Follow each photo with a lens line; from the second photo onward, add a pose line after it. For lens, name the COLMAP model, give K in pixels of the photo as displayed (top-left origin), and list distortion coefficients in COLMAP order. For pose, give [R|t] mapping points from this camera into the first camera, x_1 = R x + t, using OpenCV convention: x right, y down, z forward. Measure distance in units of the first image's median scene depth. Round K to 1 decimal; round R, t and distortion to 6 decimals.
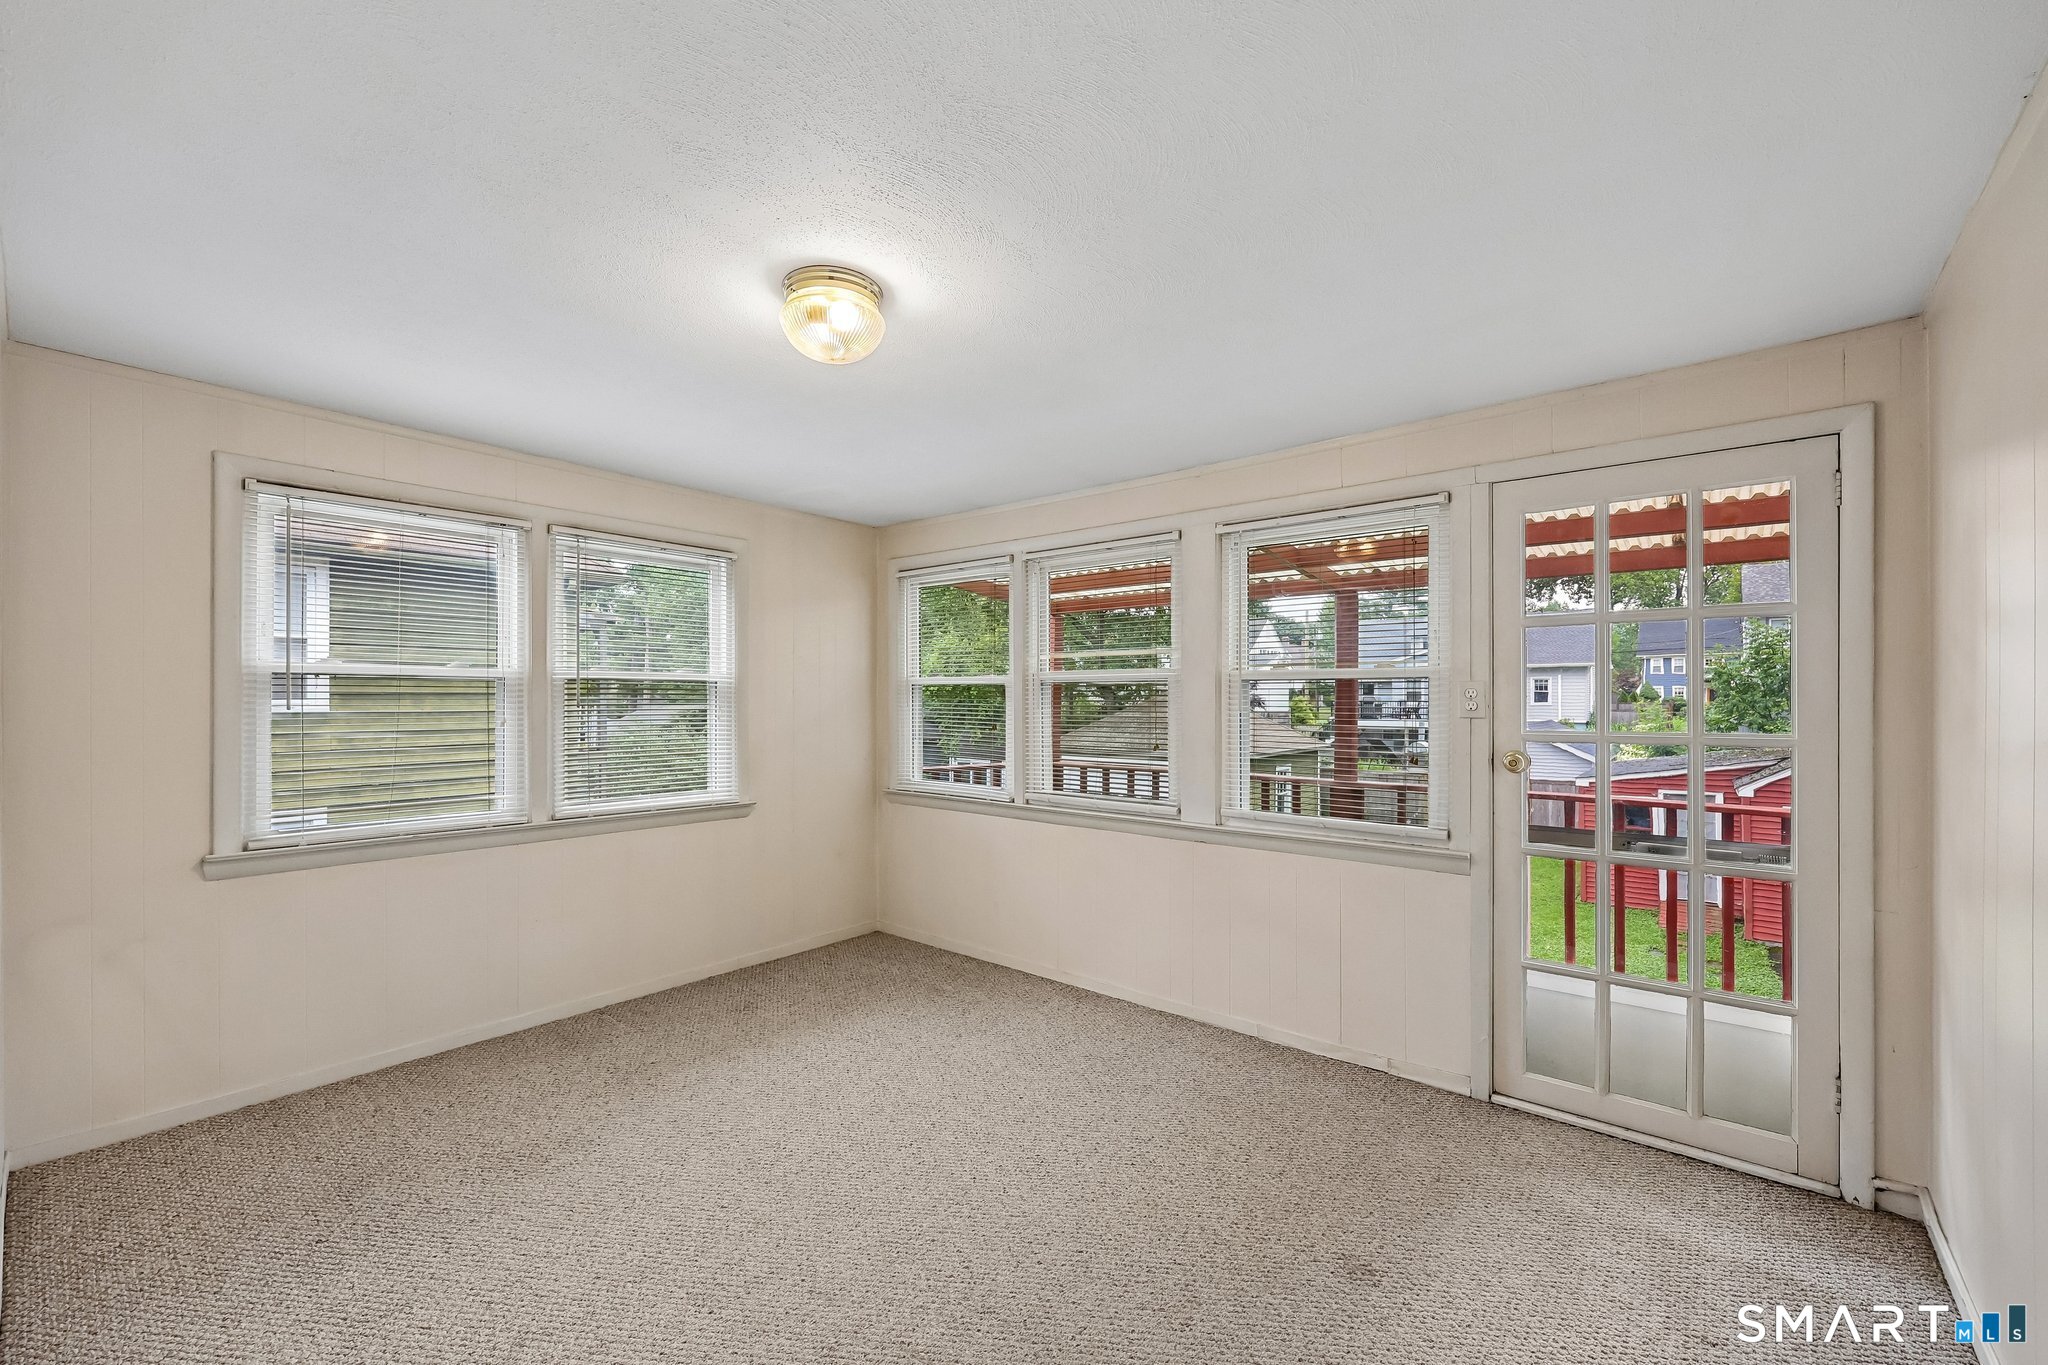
lens RADIAL K [[830.2, 0, 1019.6], [0, 830.2, 694.9], [0, 0, 1]] dist [0.002541, 0.000118]
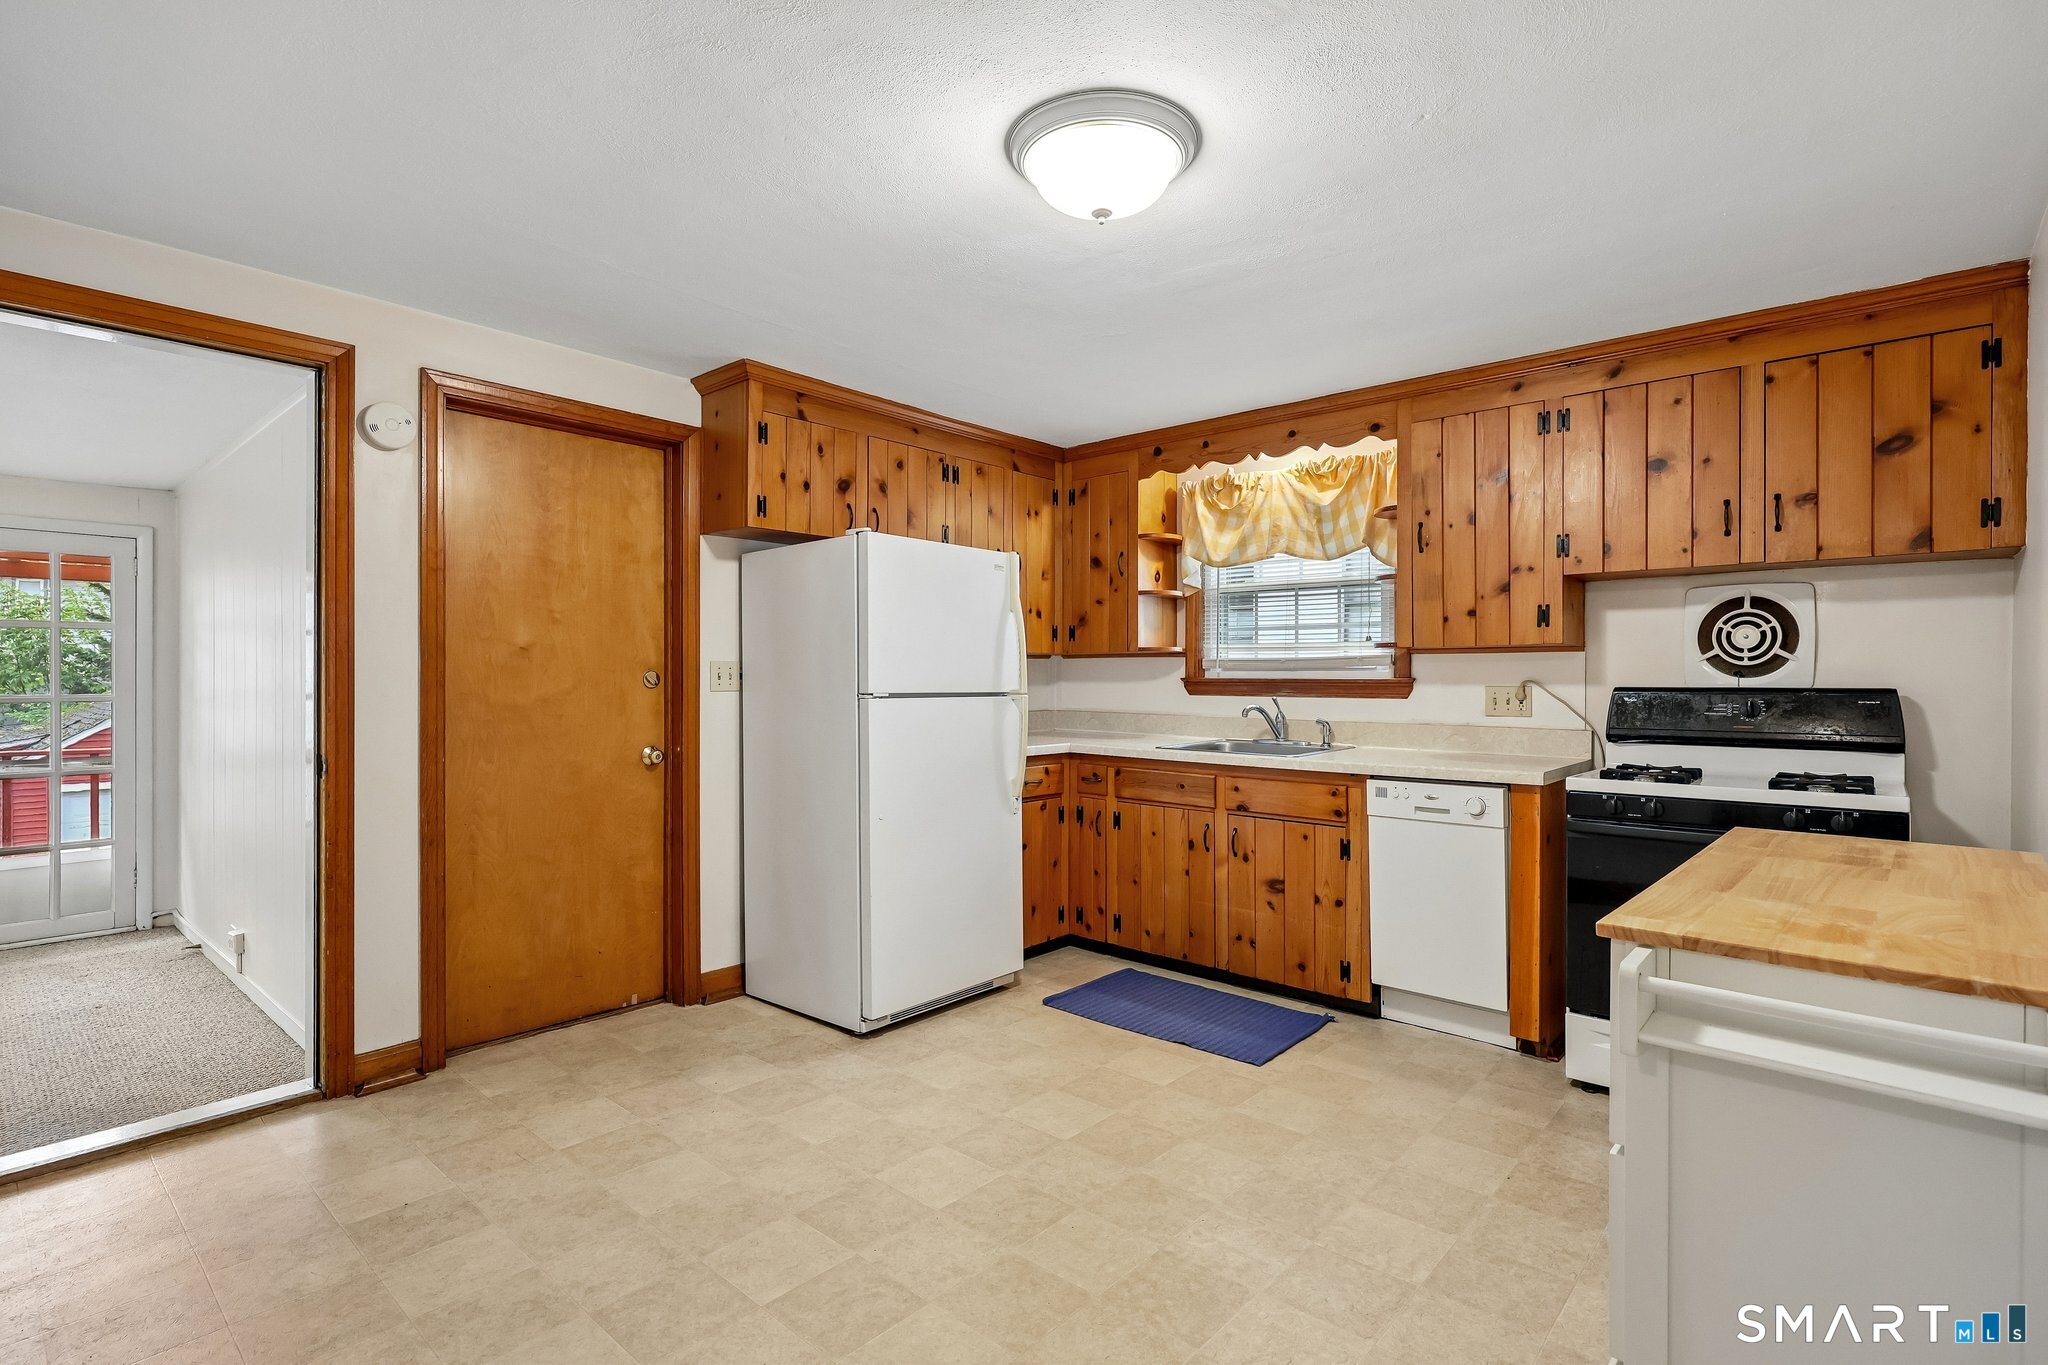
lens RADIAL K [[983.6, 0, 1026.5], [0, 983.6, 678.3], [0, 0, 1]] dist [0.000317, -0.000494]
pose [[0.032328, -0.005766, 0.999461, -1.221426], [-0.005195, 0.999969, 0.005937, -0.016482], [-0.999464, -0.005384, 0.032297, -1.132681]]
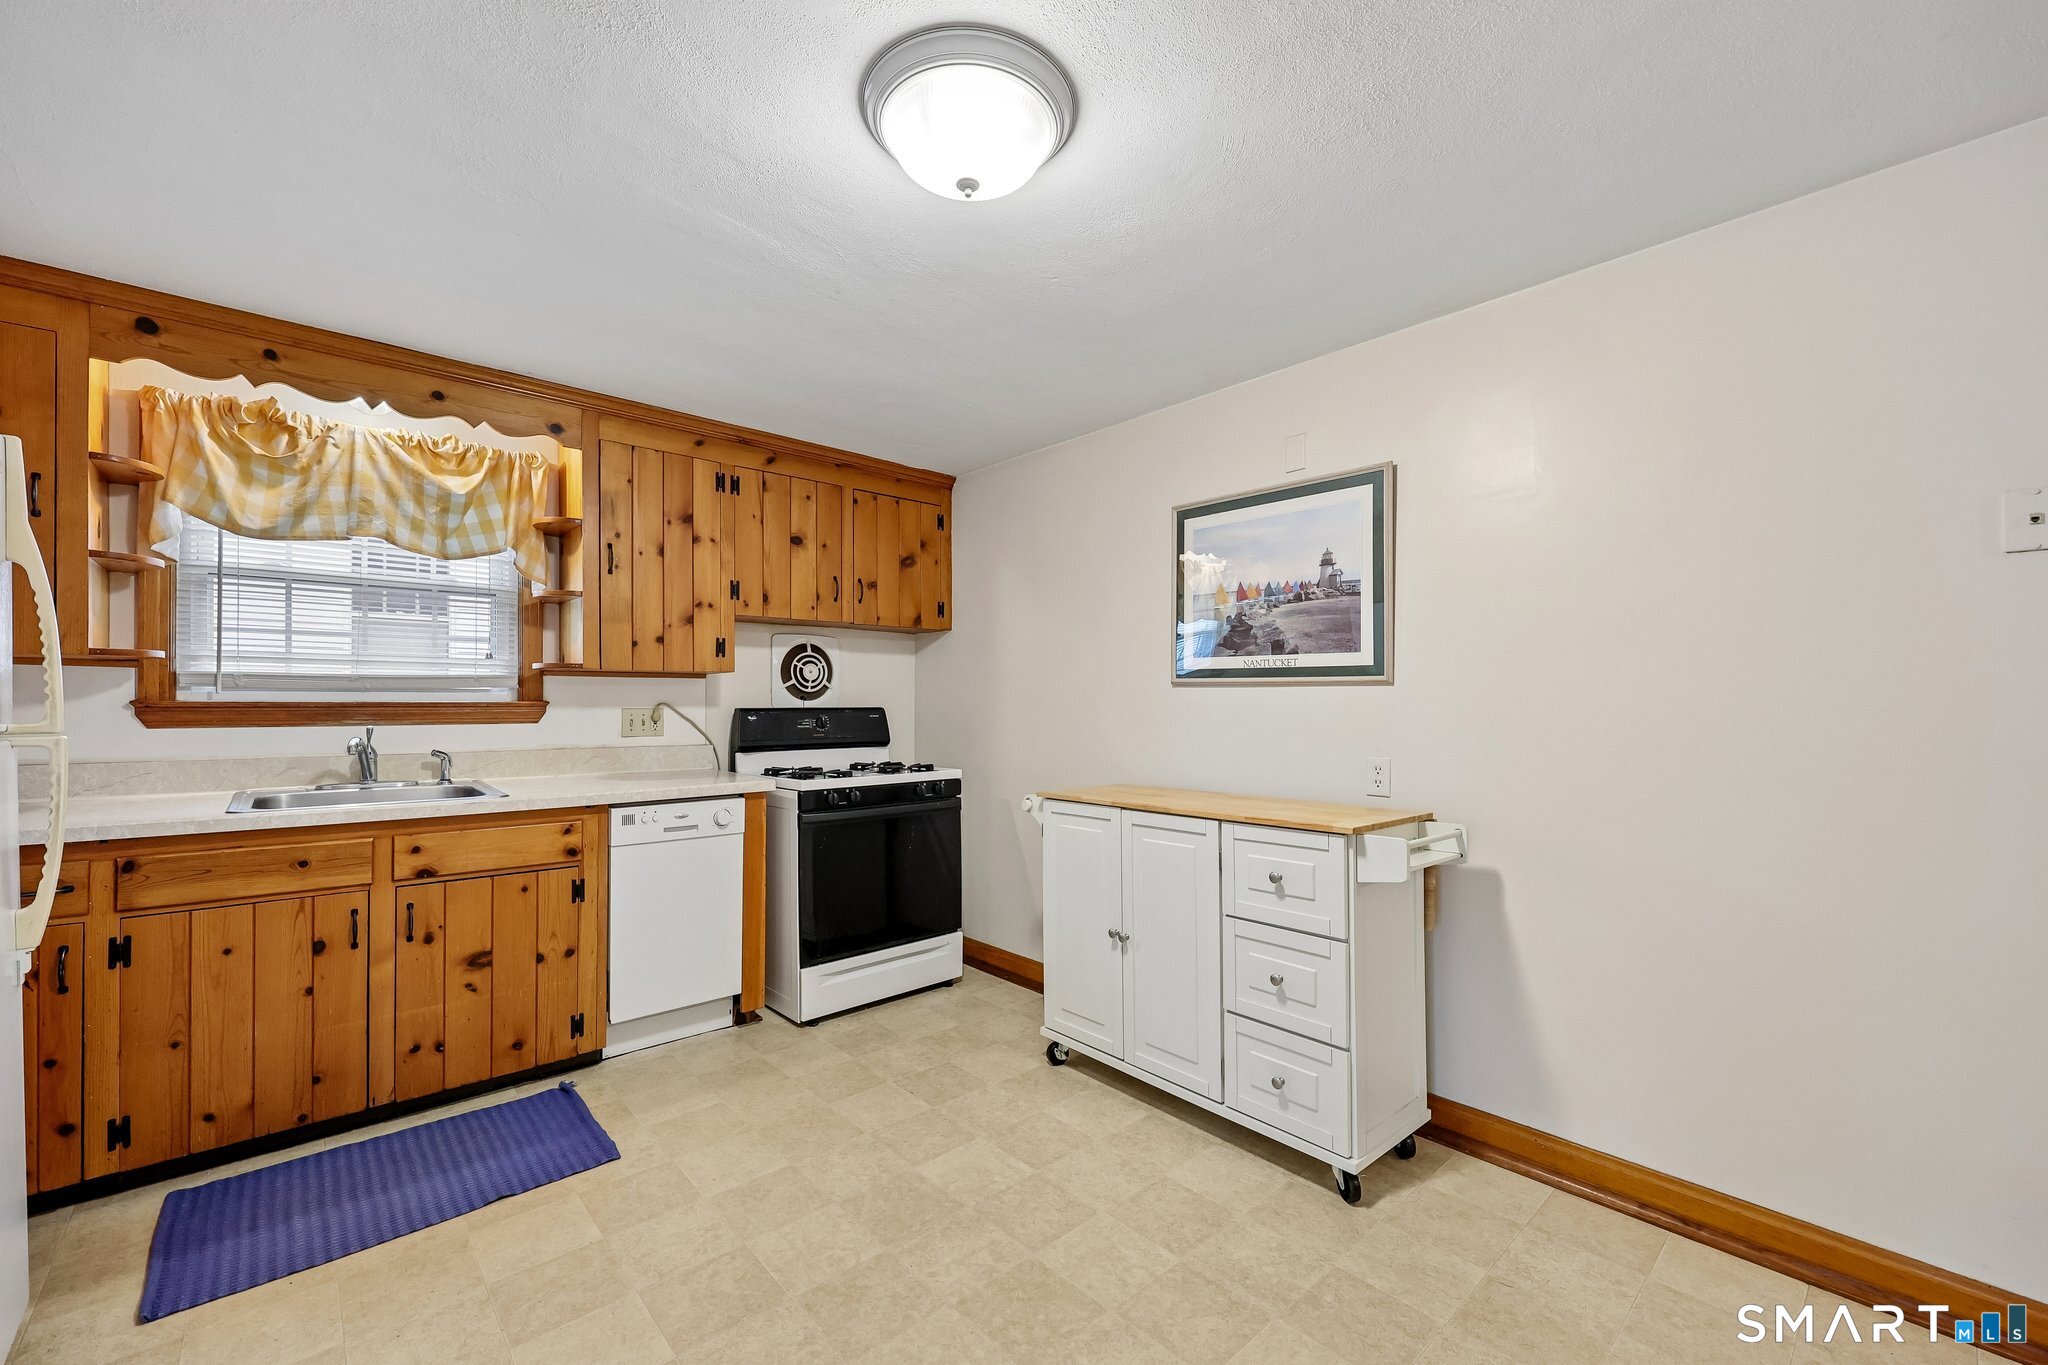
lens RADIAL K [[830.2, 0, 1030.1], [0, 830.2, 694.4], [0, 0, 1]] dist [0.002541, 0.000118]
pose [[-0.990349, -0.007156, 0.138408, 1.616118], [-0.008637, 0.999912, -0.010100, -0.006662], [-0.138324, -0.011197, -0.990324, 1.227801]]
